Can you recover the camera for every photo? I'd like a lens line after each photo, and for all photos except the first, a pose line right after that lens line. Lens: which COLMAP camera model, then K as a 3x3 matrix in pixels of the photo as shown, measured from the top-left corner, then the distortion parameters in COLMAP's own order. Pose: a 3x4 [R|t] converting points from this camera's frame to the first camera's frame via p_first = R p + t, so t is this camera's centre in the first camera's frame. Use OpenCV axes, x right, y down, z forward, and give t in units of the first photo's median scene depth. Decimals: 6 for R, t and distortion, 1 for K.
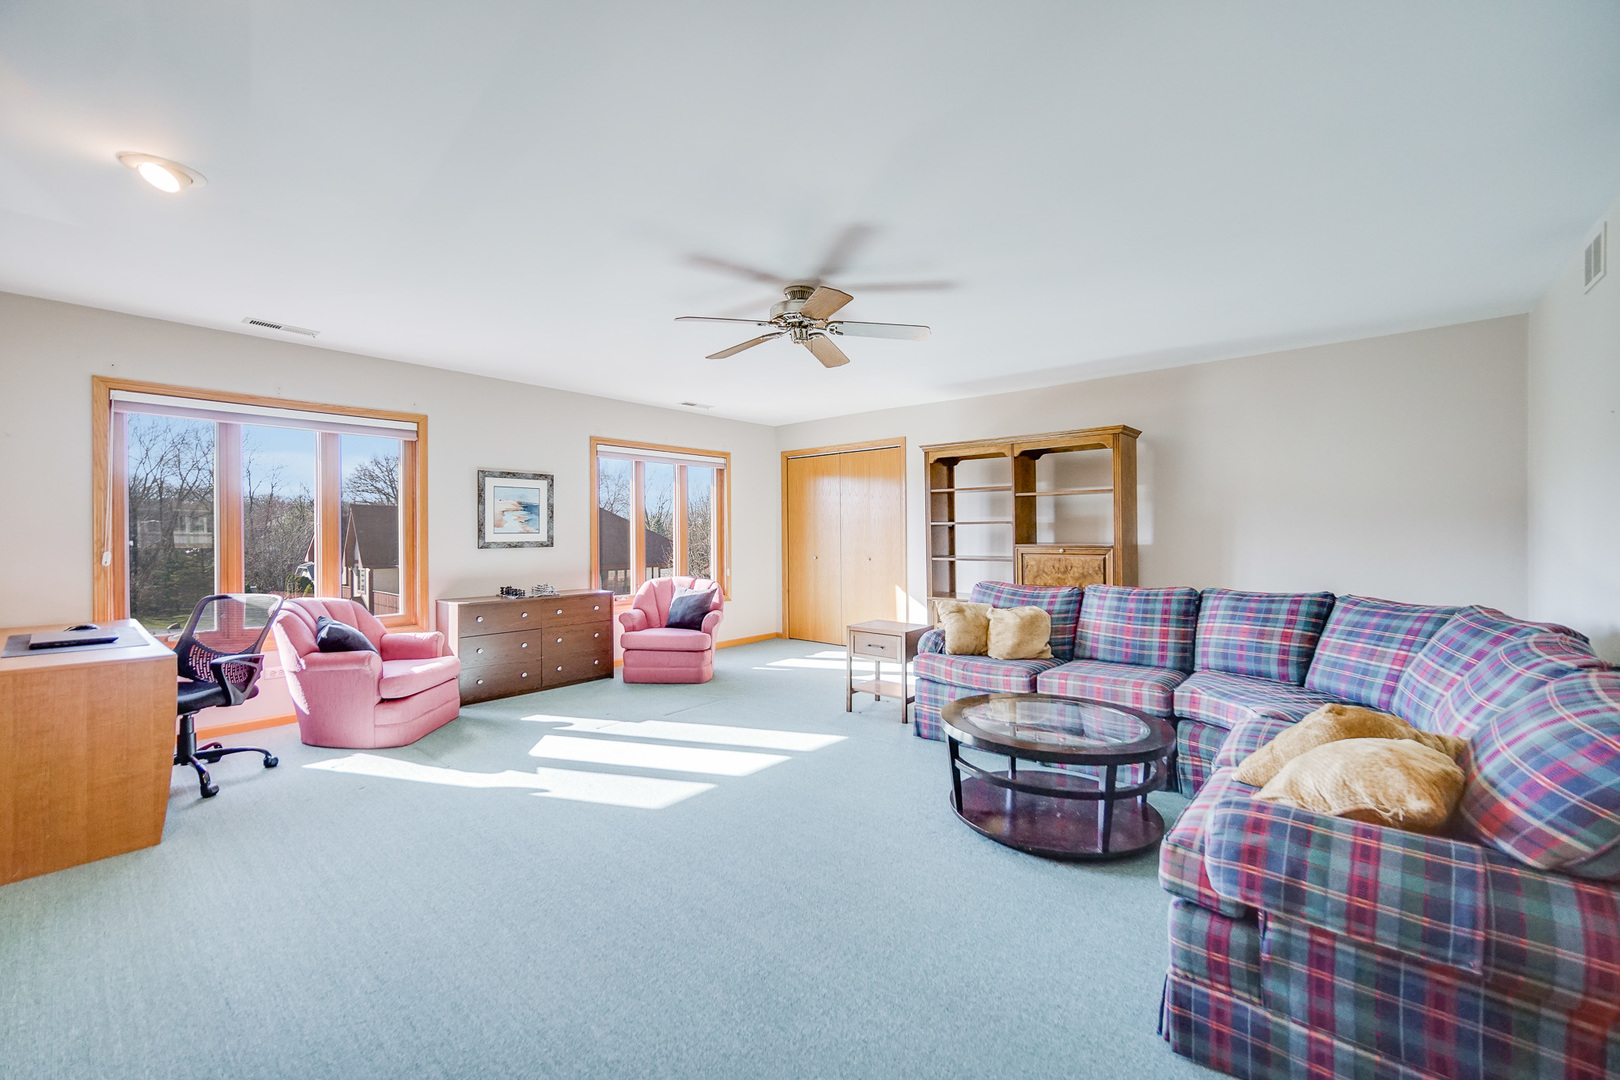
lens RADIAL K [[652.7, 0, 798.4], [0, 652.7, 538.8], [0, 0, 1]] dist [0.001103, -0.000178]
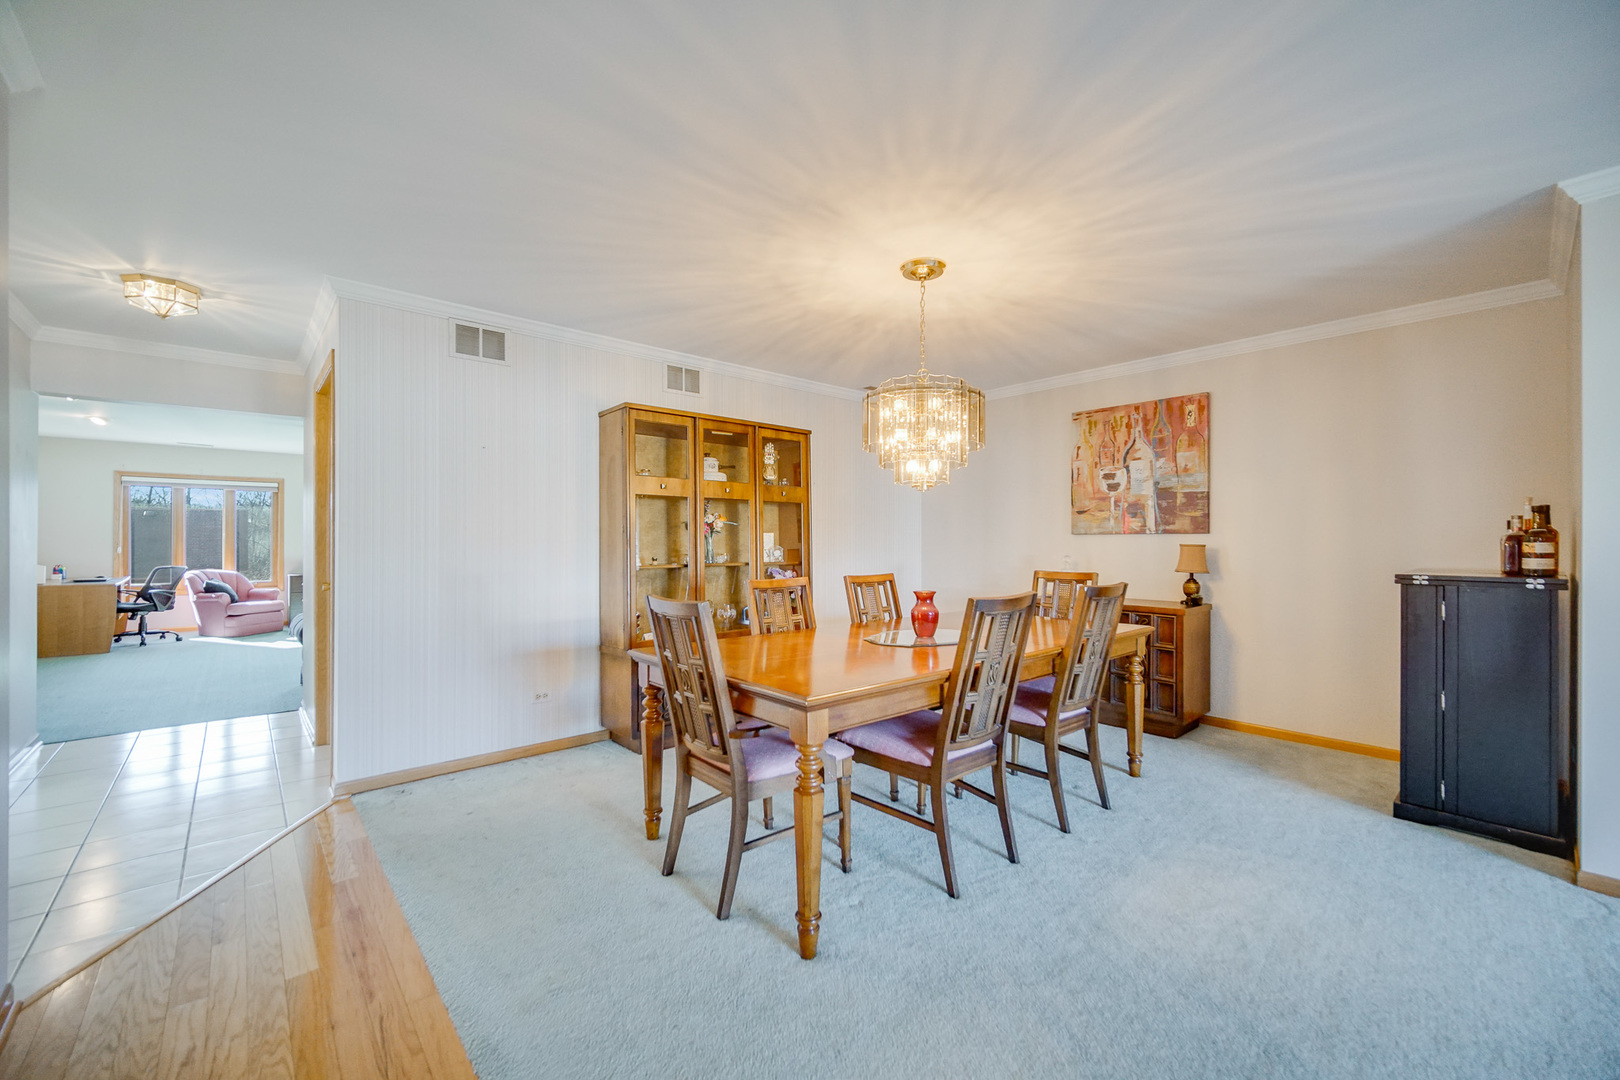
lens RADIAL K [[652.7, 0, 822.8], [0, 652.7, 544.7], [0, 0, 1]] dist [0.001103, -0.000178]
pose [[0.992389, 0.006784, -0.122954, 1.691895], [-0.006462, 0.999975, 0.003024, -0.010874], [0.122971, -0.002206, 0.992408, -0.985767]]
